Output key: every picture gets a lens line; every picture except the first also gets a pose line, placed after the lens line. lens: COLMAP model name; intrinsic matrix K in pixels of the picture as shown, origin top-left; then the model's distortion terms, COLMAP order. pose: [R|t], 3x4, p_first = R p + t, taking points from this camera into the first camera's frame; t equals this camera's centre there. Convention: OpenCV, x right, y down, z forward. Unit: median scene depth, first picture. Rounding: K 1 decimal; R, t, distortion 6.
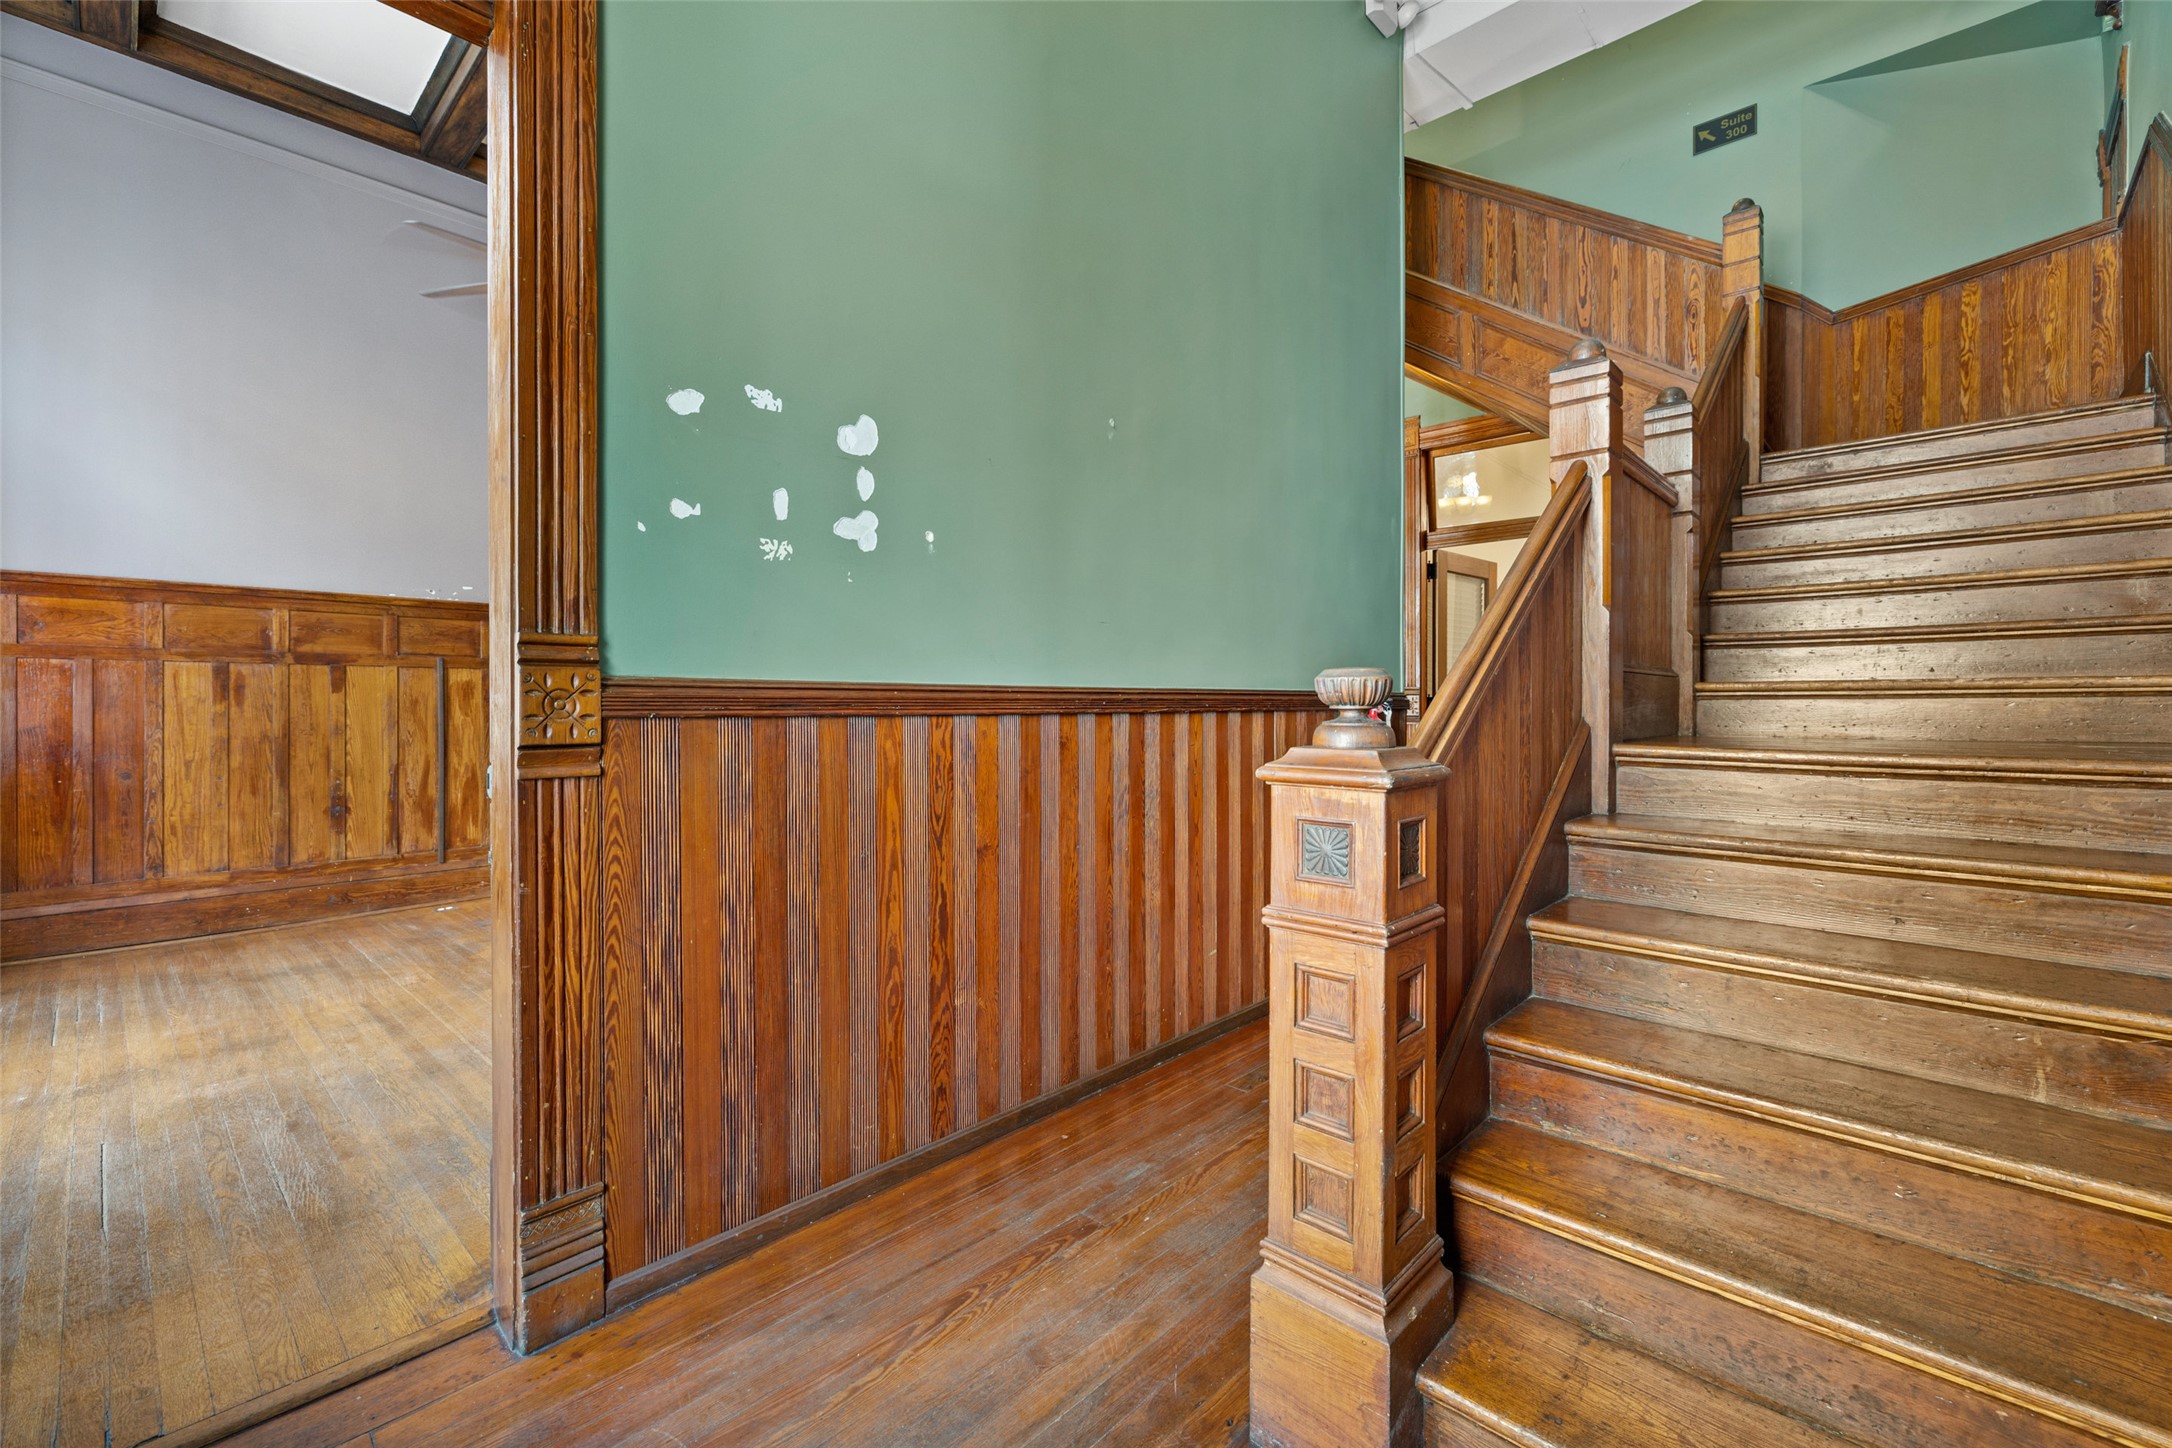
lens RADIAL K [[920.7, 0, 1089.1], [0, 920.7, 715.7], [0, 0, 1]] dist [-0.000543, -0.000684]
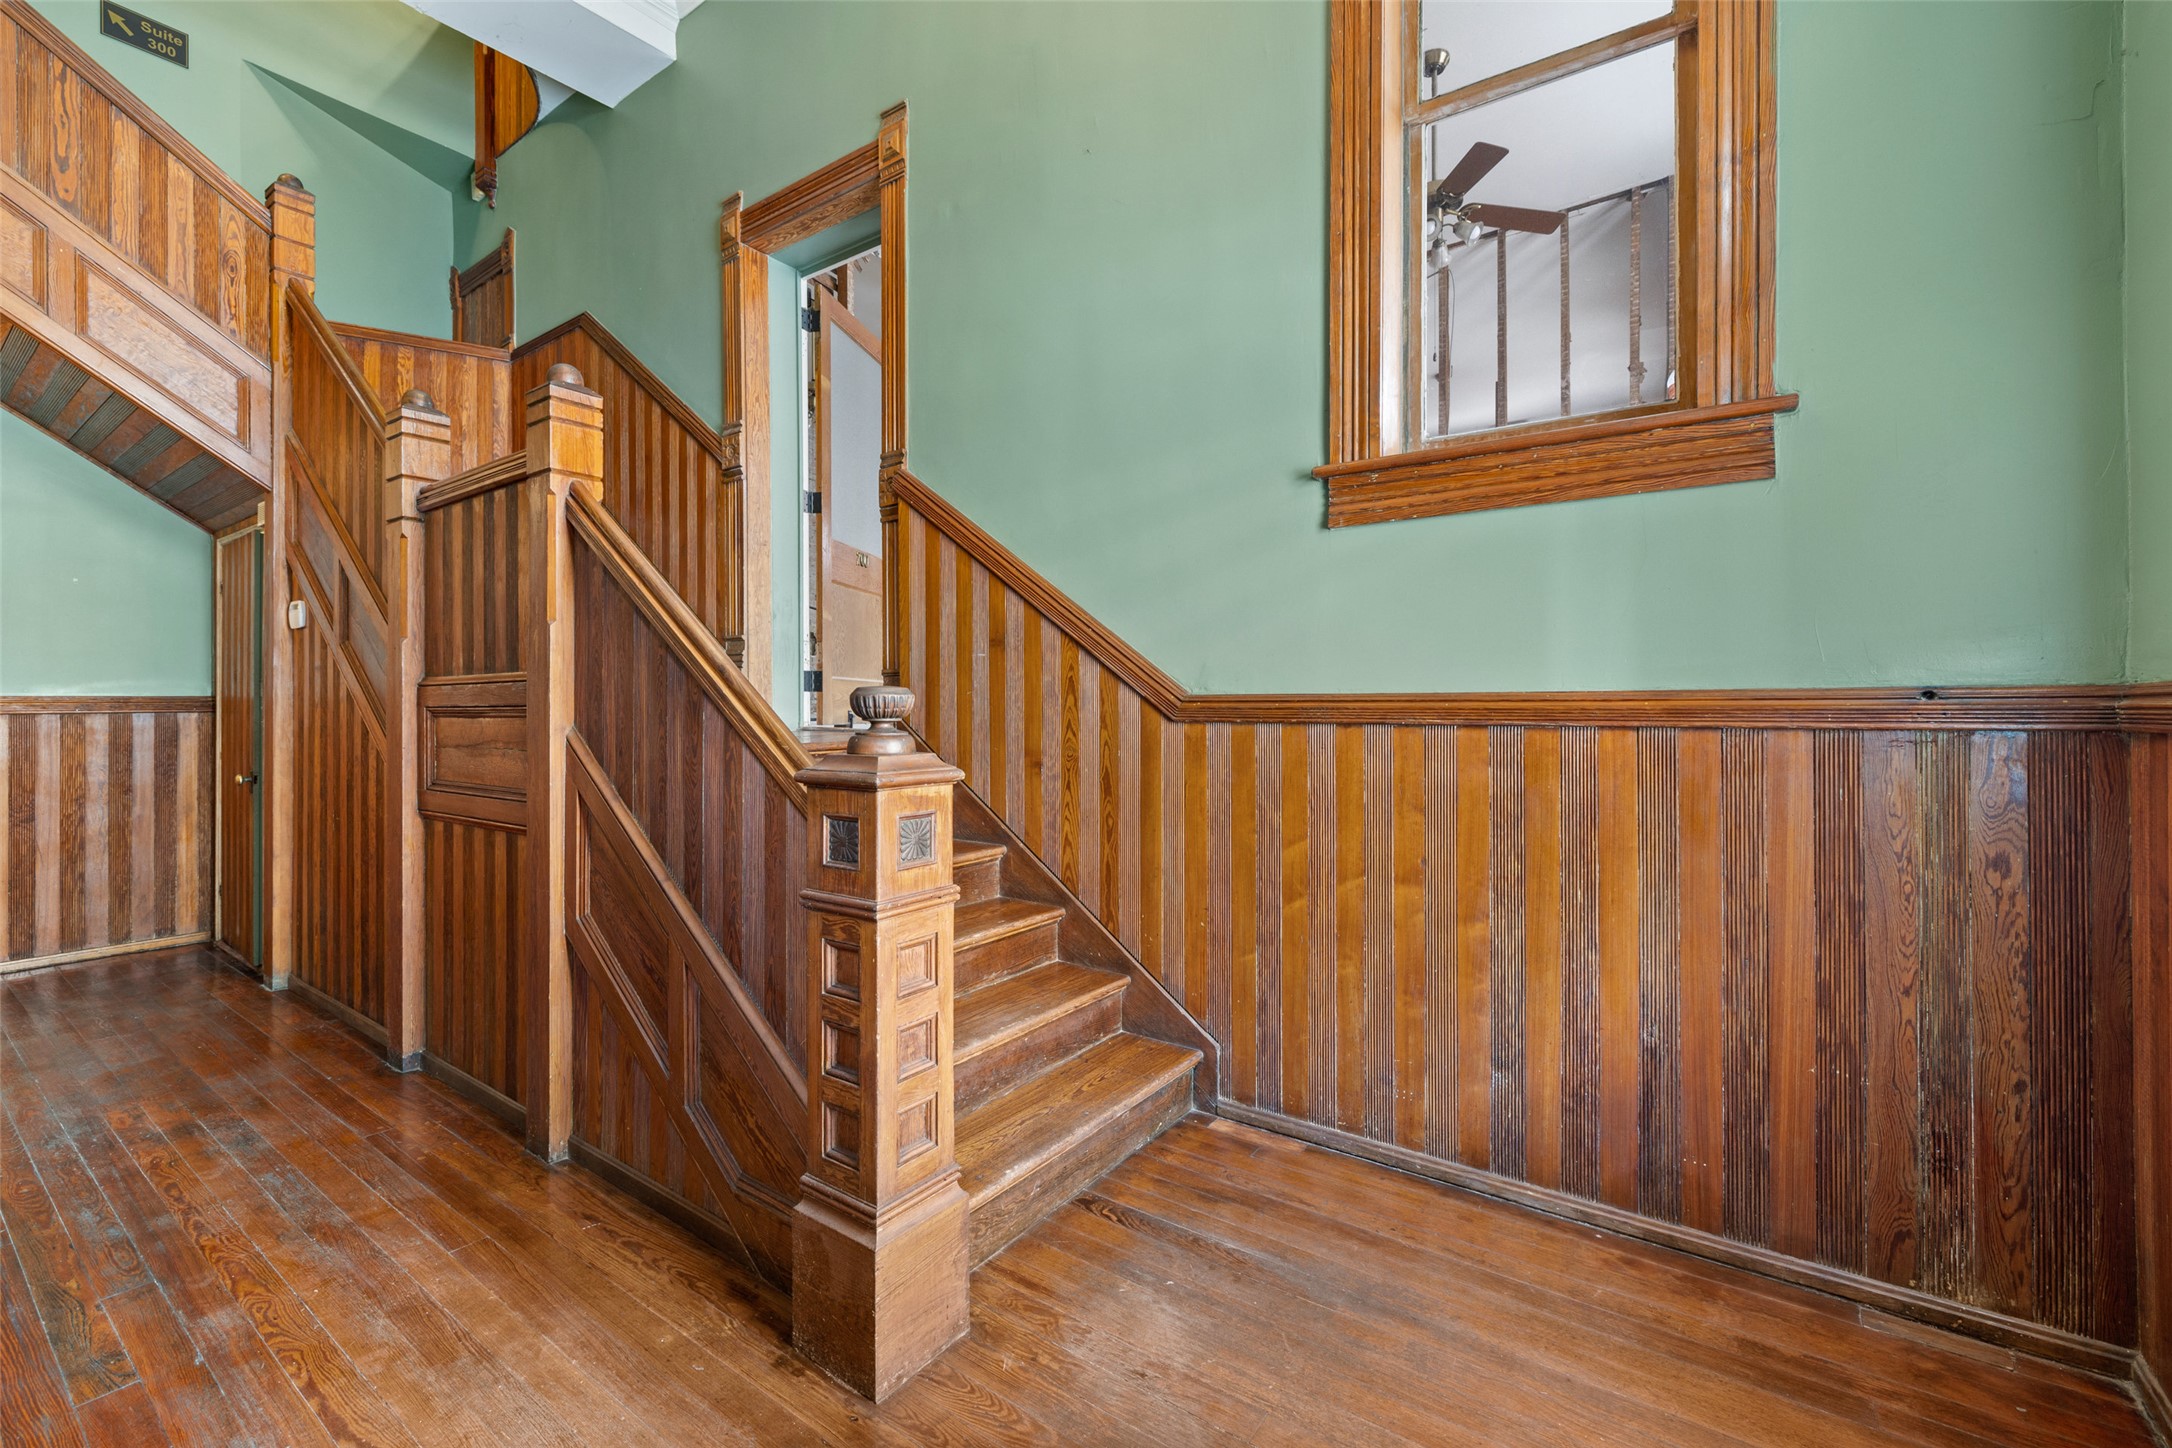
lens RADIAL K [[920.7, 0, 1089.1], [0, 920.7, 710.8], [0, 0, 1]] dist [-0.000543, -0.000684]
pose [[-0.120642, 0.000014, 0.992696, -2.791523], [0.009613, 0.999953, 0.001154, -0.055847], [-0.992650, 0.009682, -0.120636, 2.671943]]
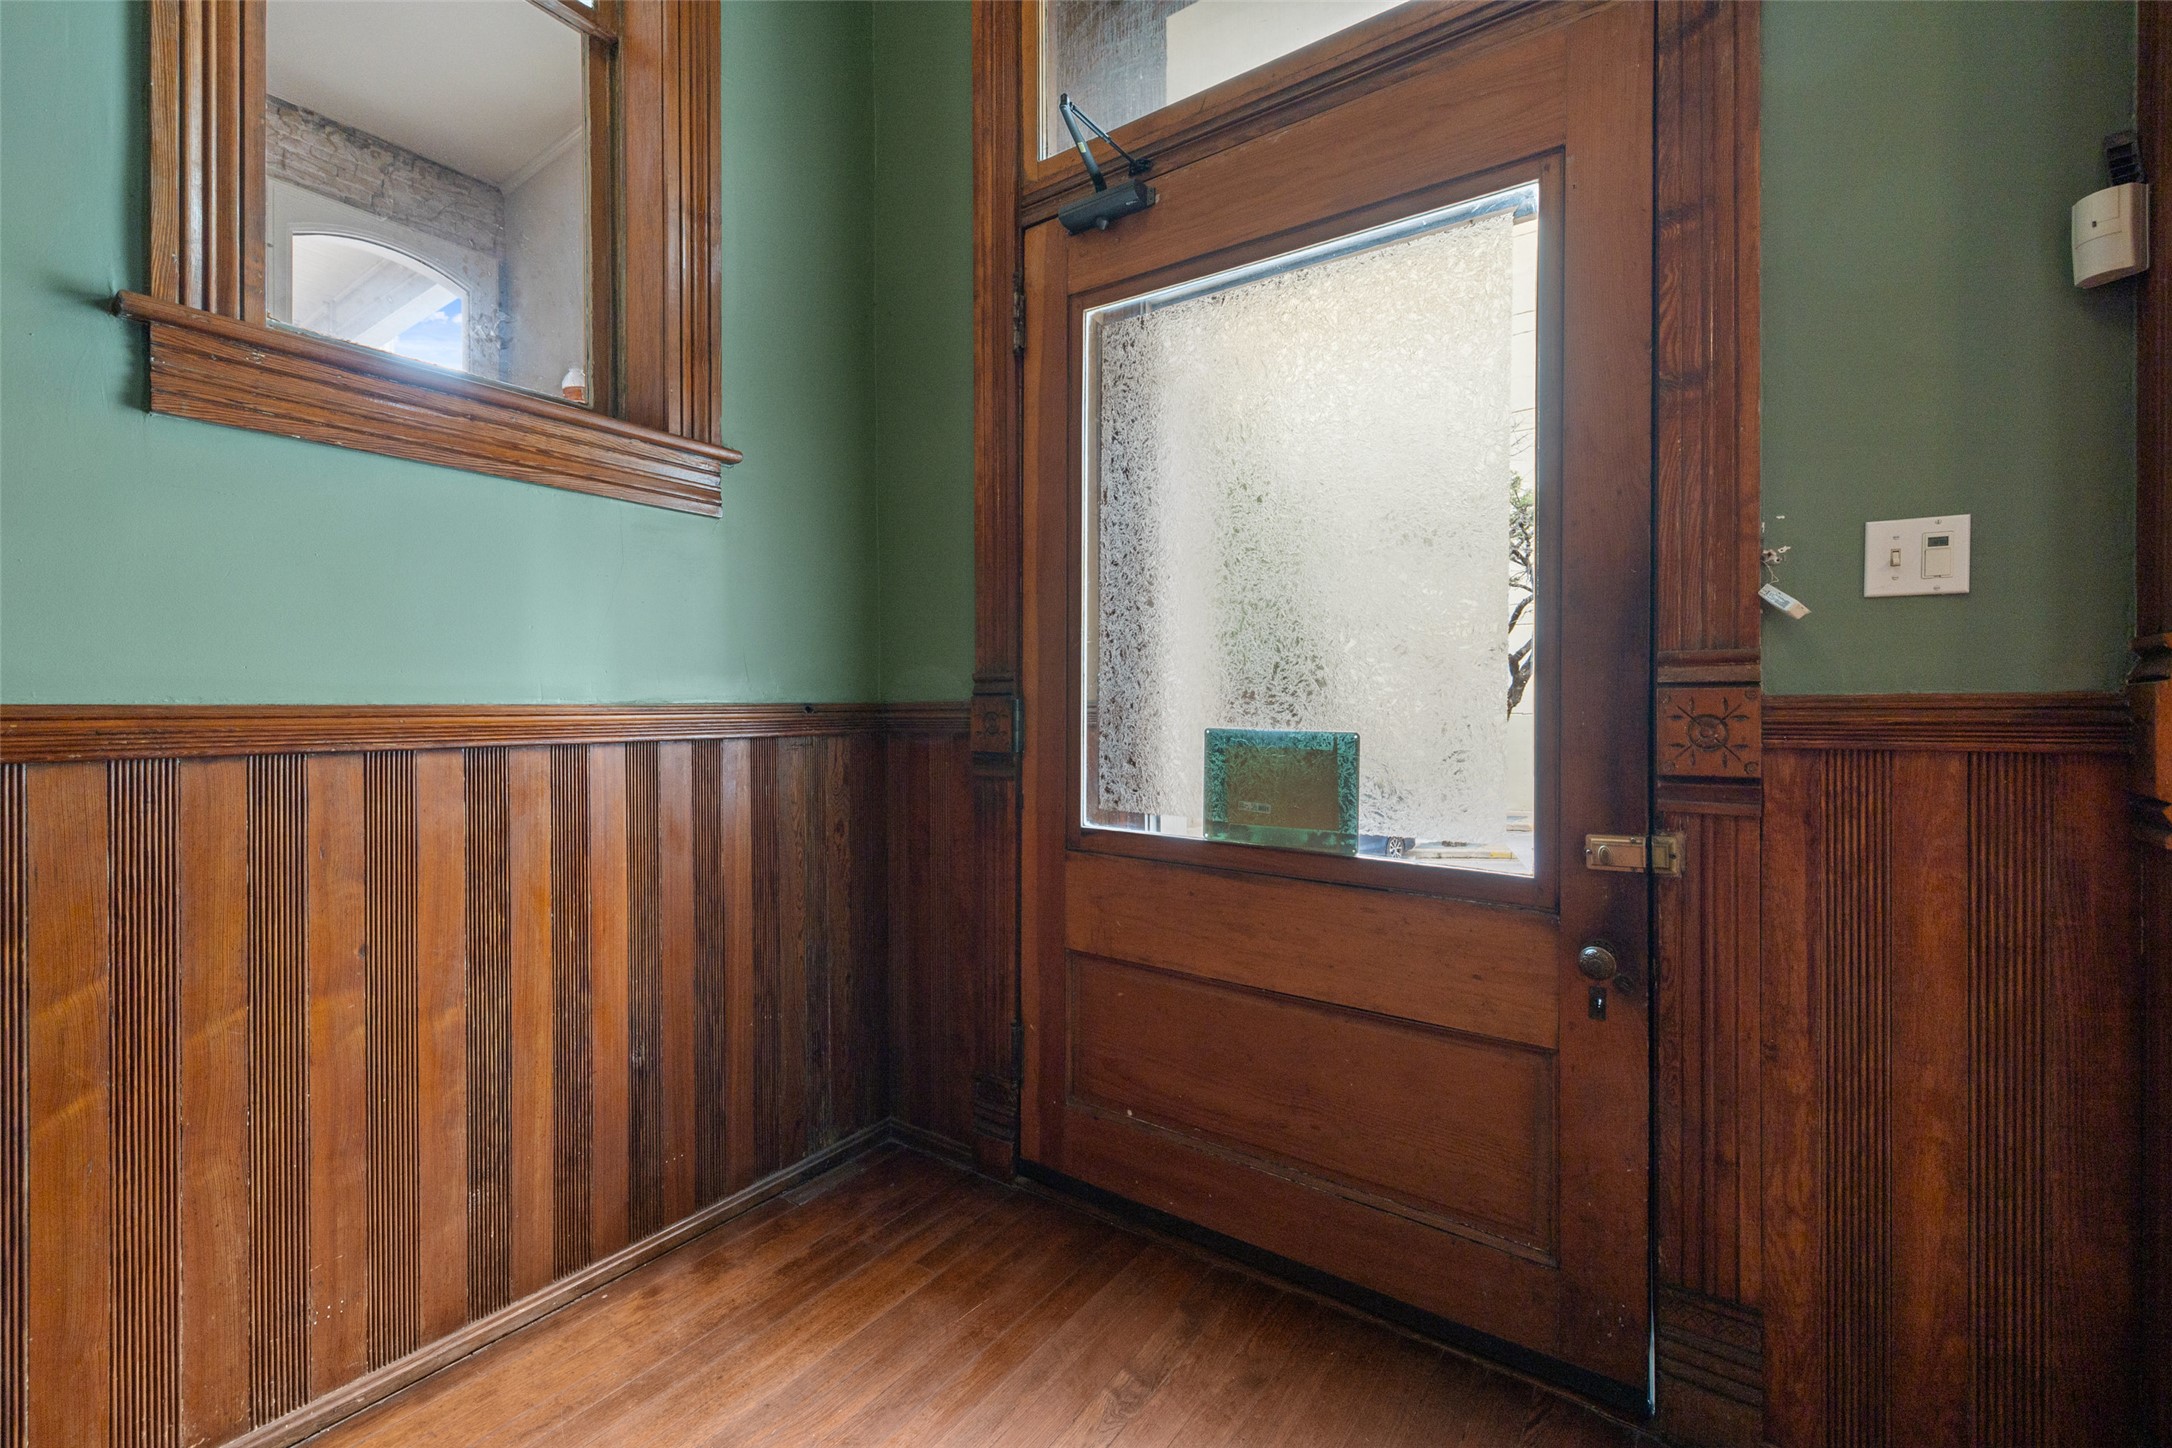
lens RADIAL K [[920.7, 0, 1085.1], [0, 920.7, 708.3], [0, 0, 1]] dist [-0.000543, -0.000684]
pose [[-0.990470, 0.007077, -0.137548, -1.524694], [0.005403, 0.999907, 0.012545, -0.101278], [0.137624, 0.011682, -0.990416, 3.353909]]
